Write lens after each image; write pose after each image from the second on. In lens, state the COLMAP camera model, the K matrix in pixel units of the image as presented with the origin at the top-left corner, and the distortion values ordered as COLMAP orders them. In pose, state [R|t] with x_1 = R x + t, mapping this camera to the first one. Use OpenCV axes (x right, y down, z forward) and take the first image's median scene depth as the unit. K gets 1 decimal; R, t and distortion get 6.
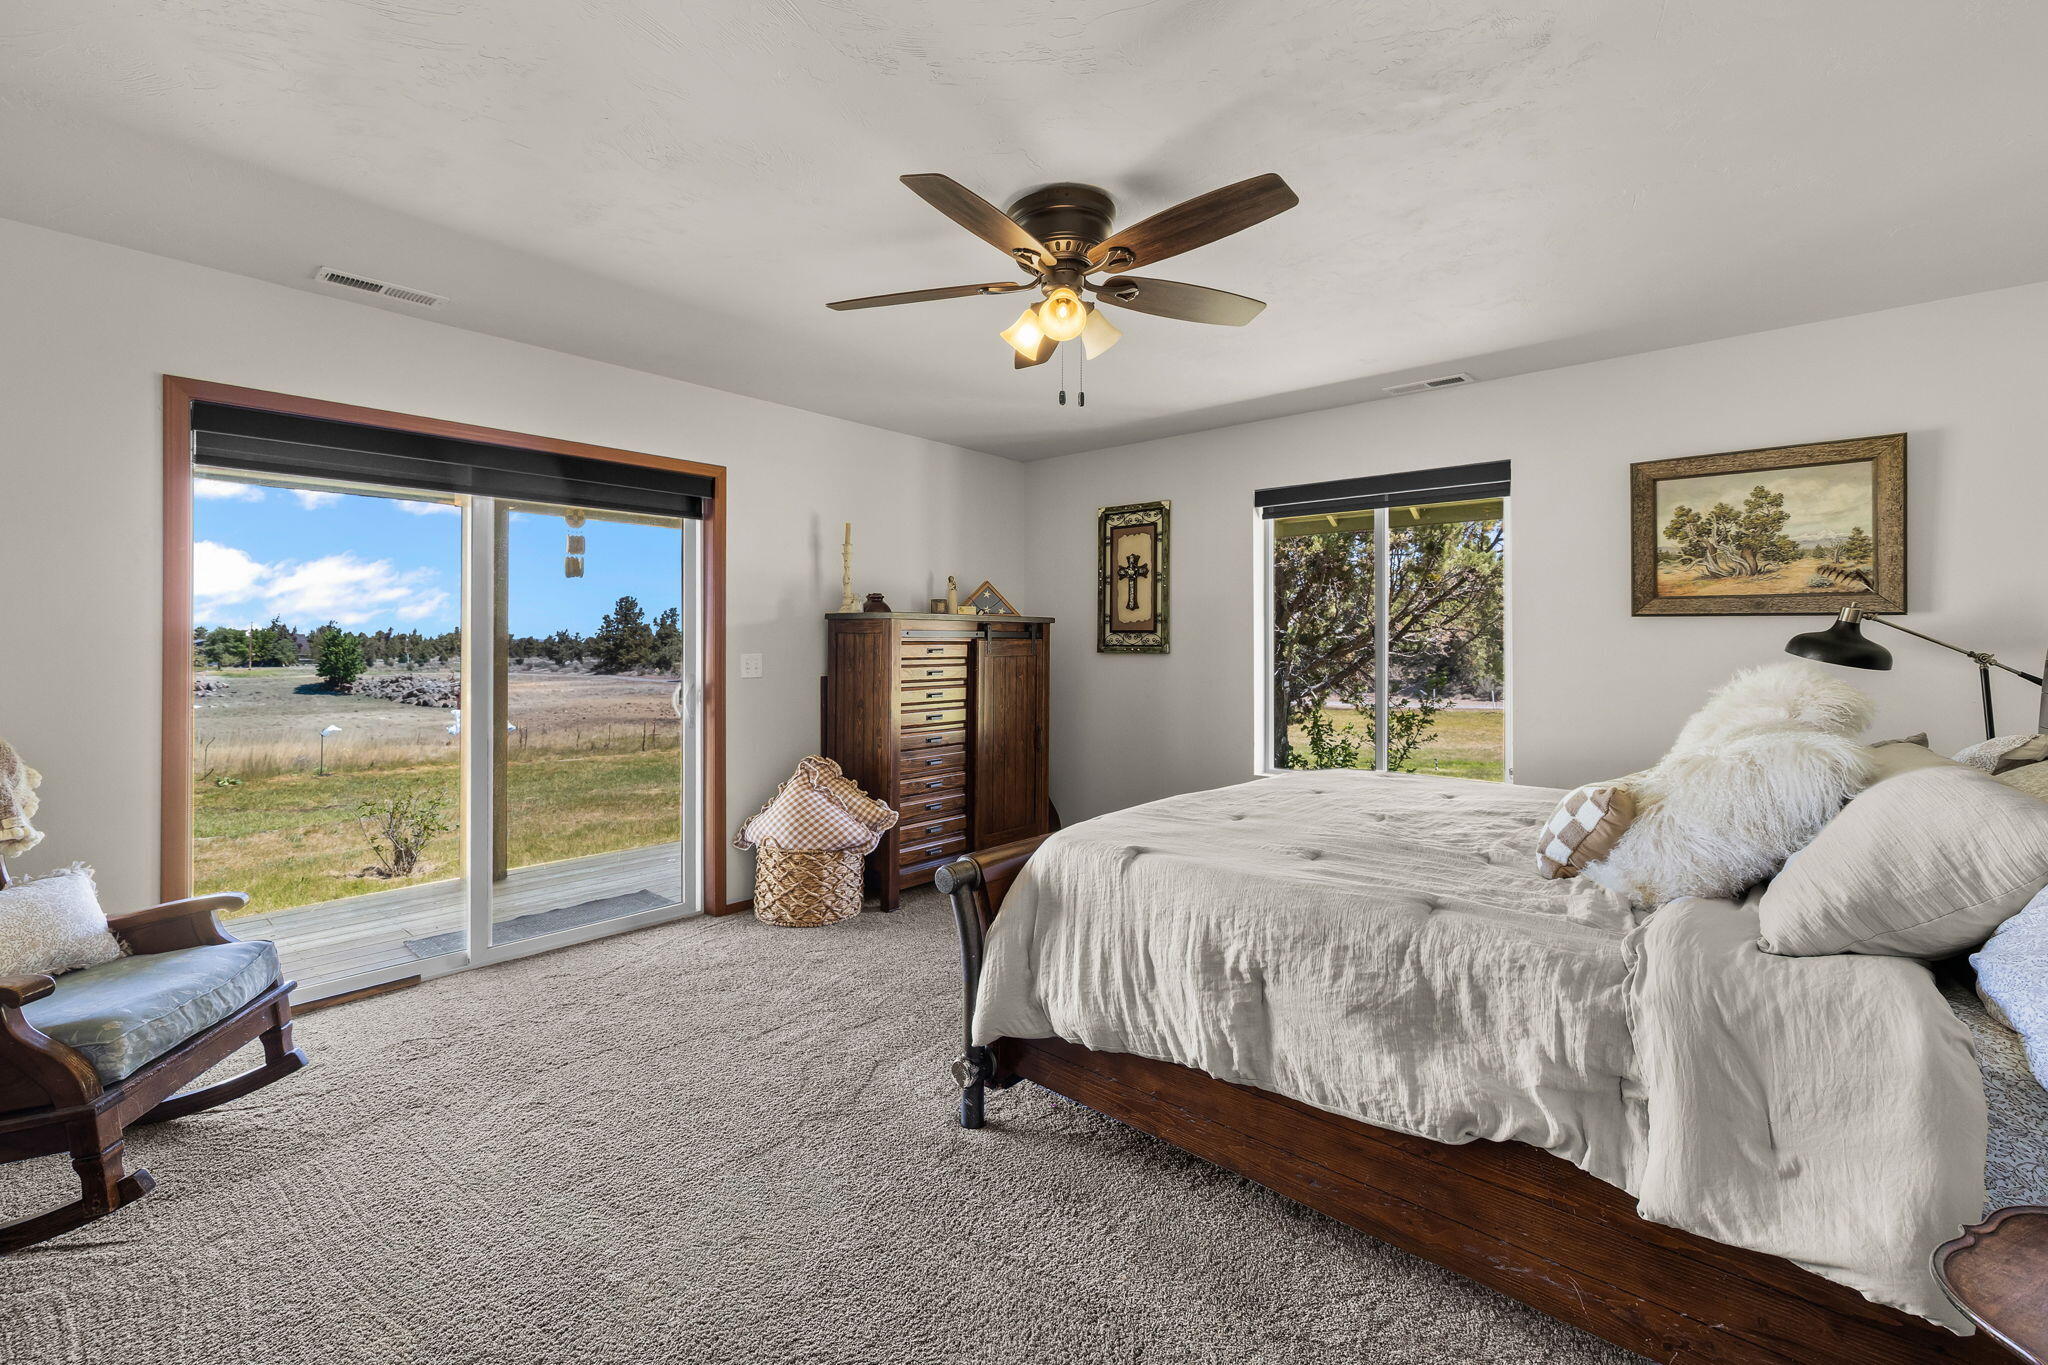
lens RADIAL K [[877.6, 0, 1013.9], [0, 877.6, 636.8], [0, 0, 1]] dist [0.002607, -0.000637]
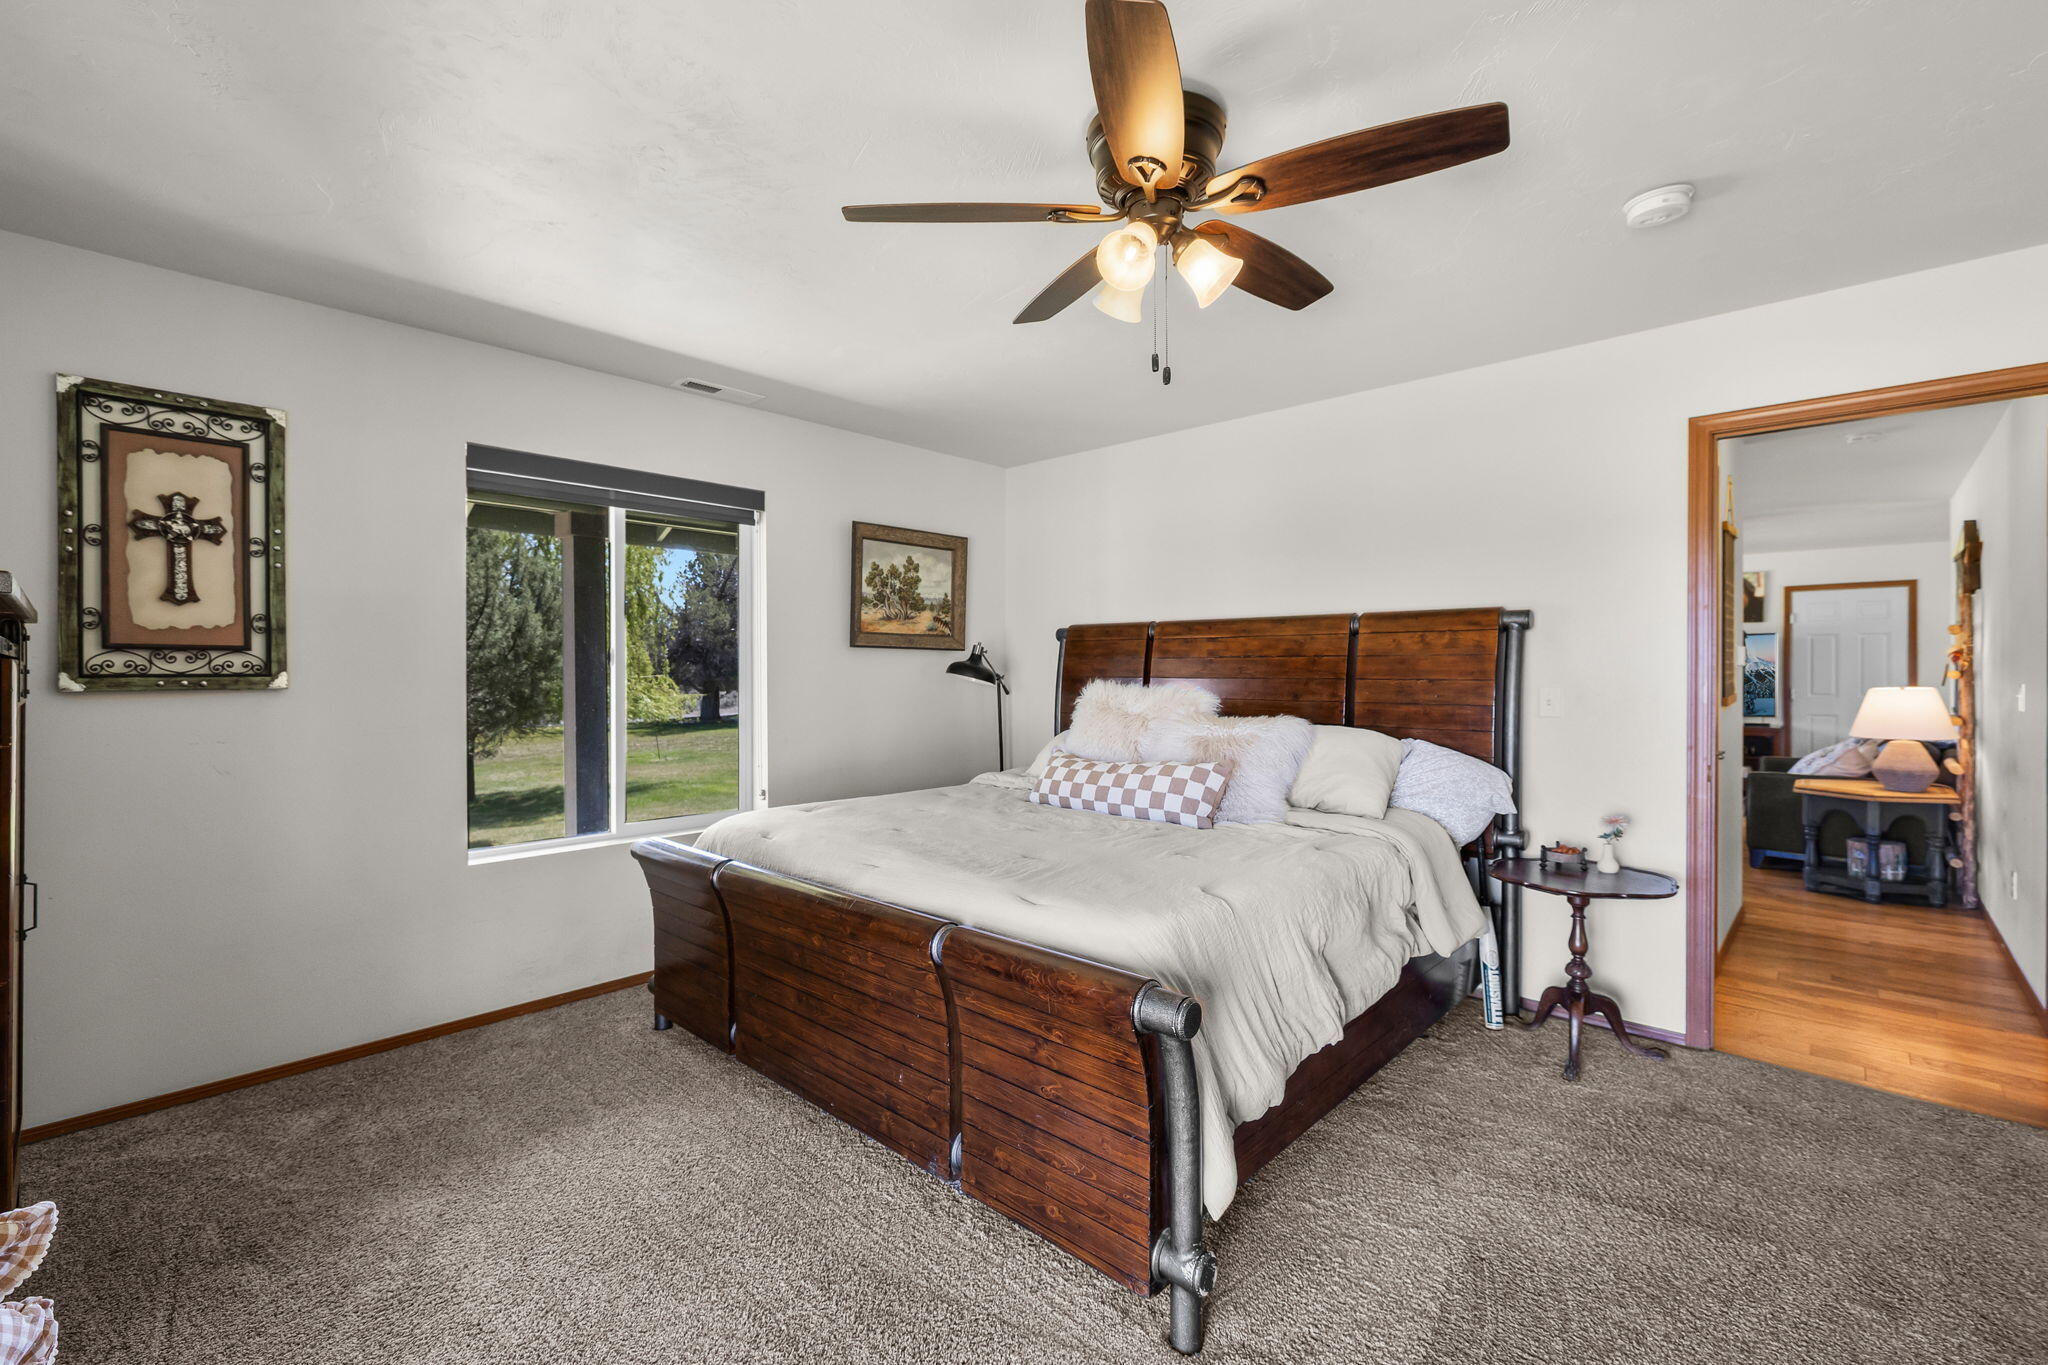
lens RADIAL K [[877.6, 0, 1019.4], [0, 877.6, 673.6], [0, 0, 1]] dist [0.002607, -0.000637]
pose [[0.042578, -0.007417, 0.999066, -0.553331], [-0.006767, 0.999947, 0.007712, 0.003205], [-0.999070, -0.007089, 0.042526, 0.794714]]
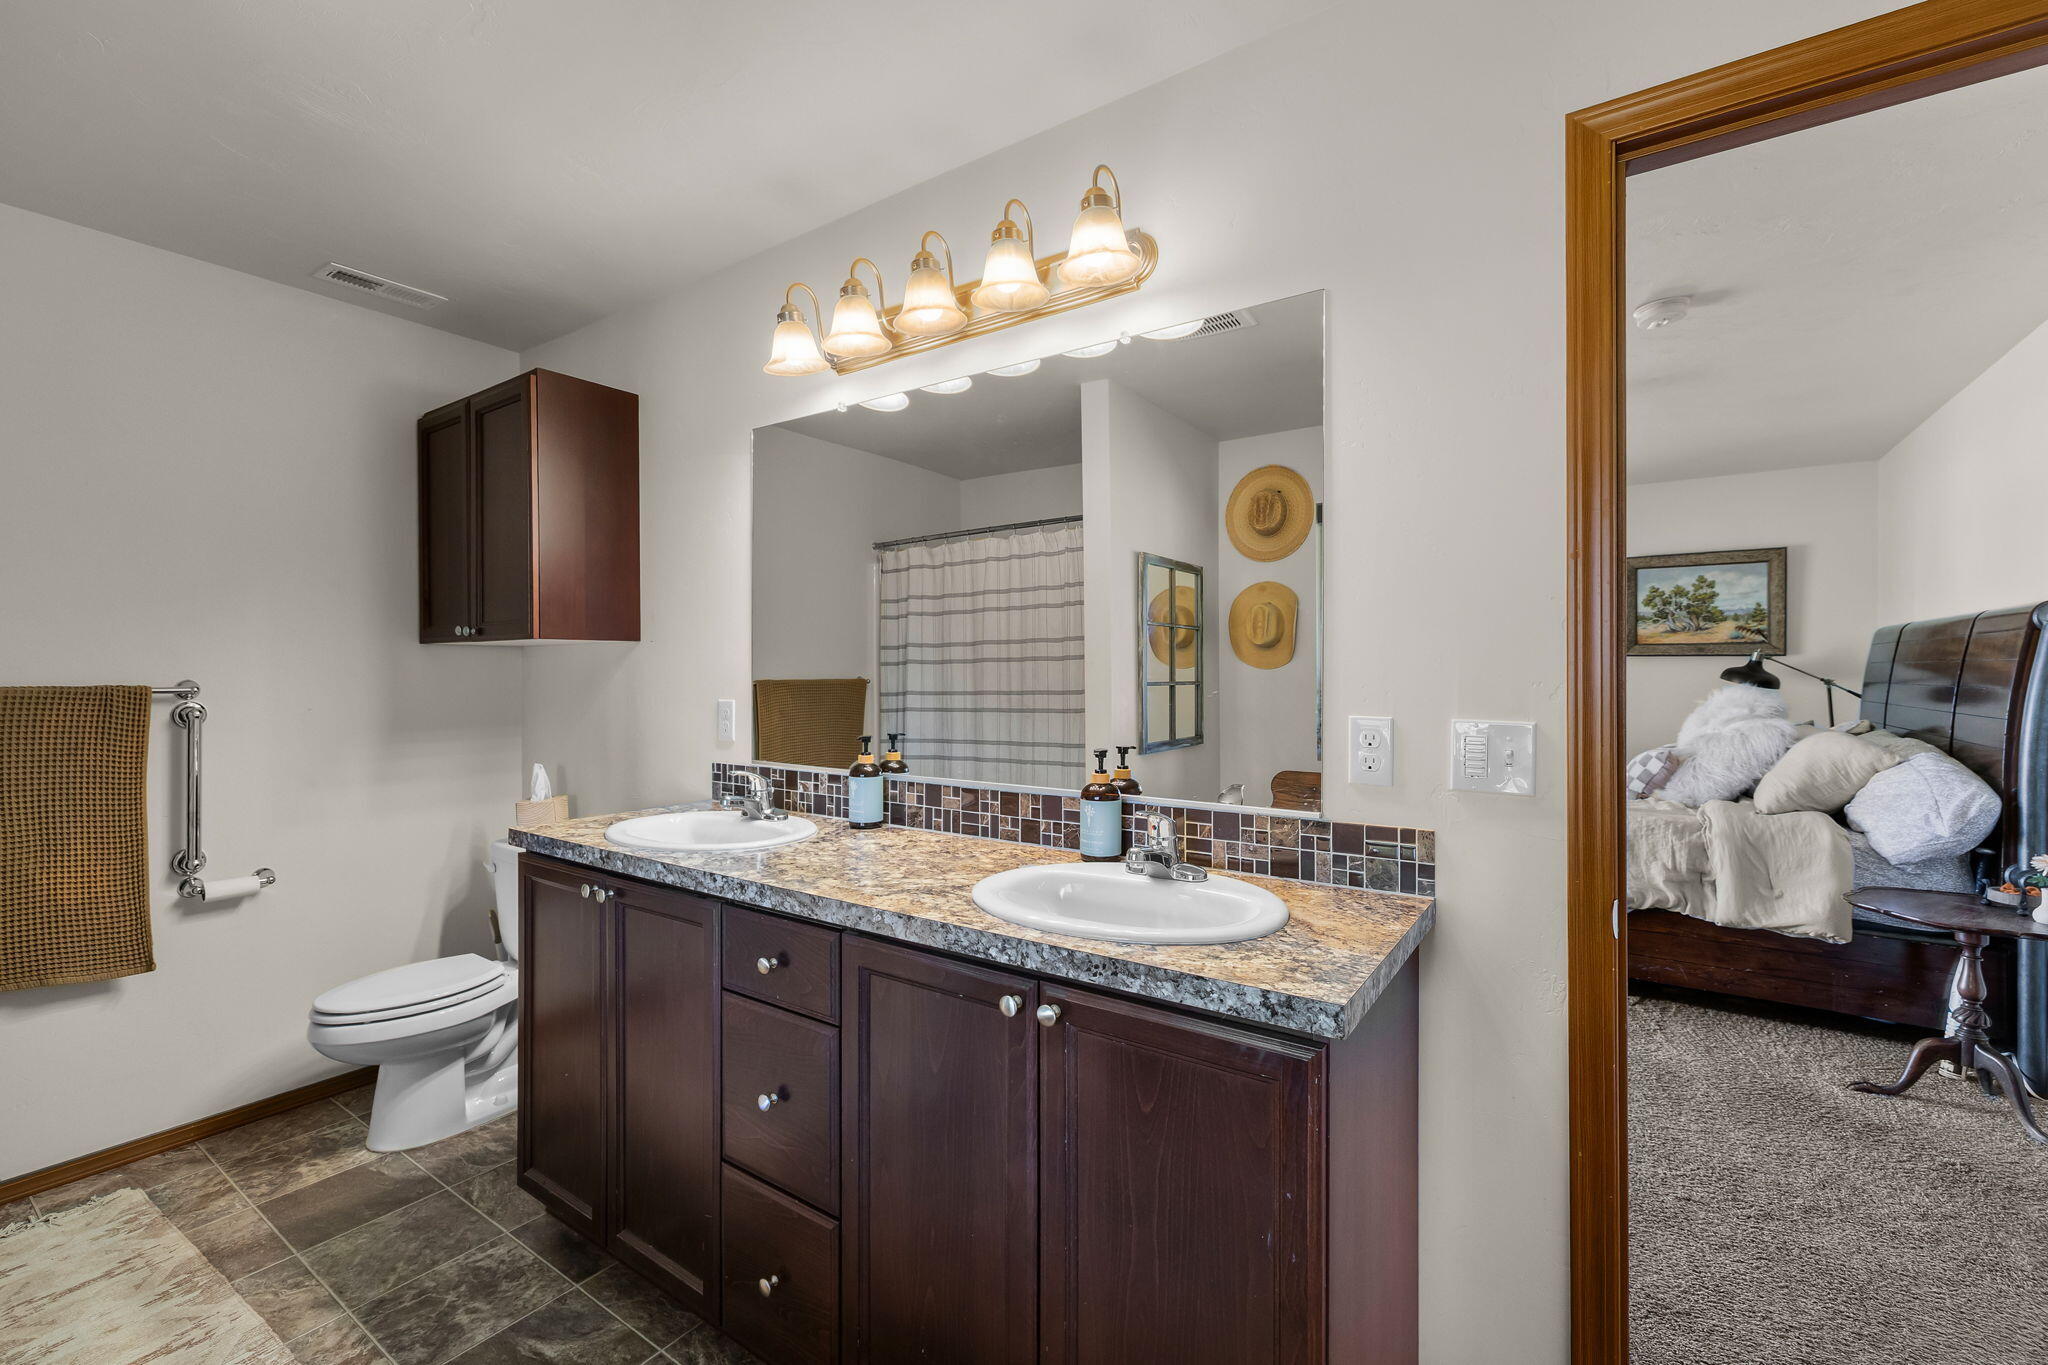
lens RADIAL K [[877.6, 0, 1017.3], [0, 877.6, 677.4], [0, 0, 1]] dist [0.002607, -0.000637]
pose [[0.993370, -0.006686, 0.114770, -0.593417], [0.005313, 0.999911, 0.012264, -0.011983], [-0.114842, -0.011573, 0.993316, -0.463902]]
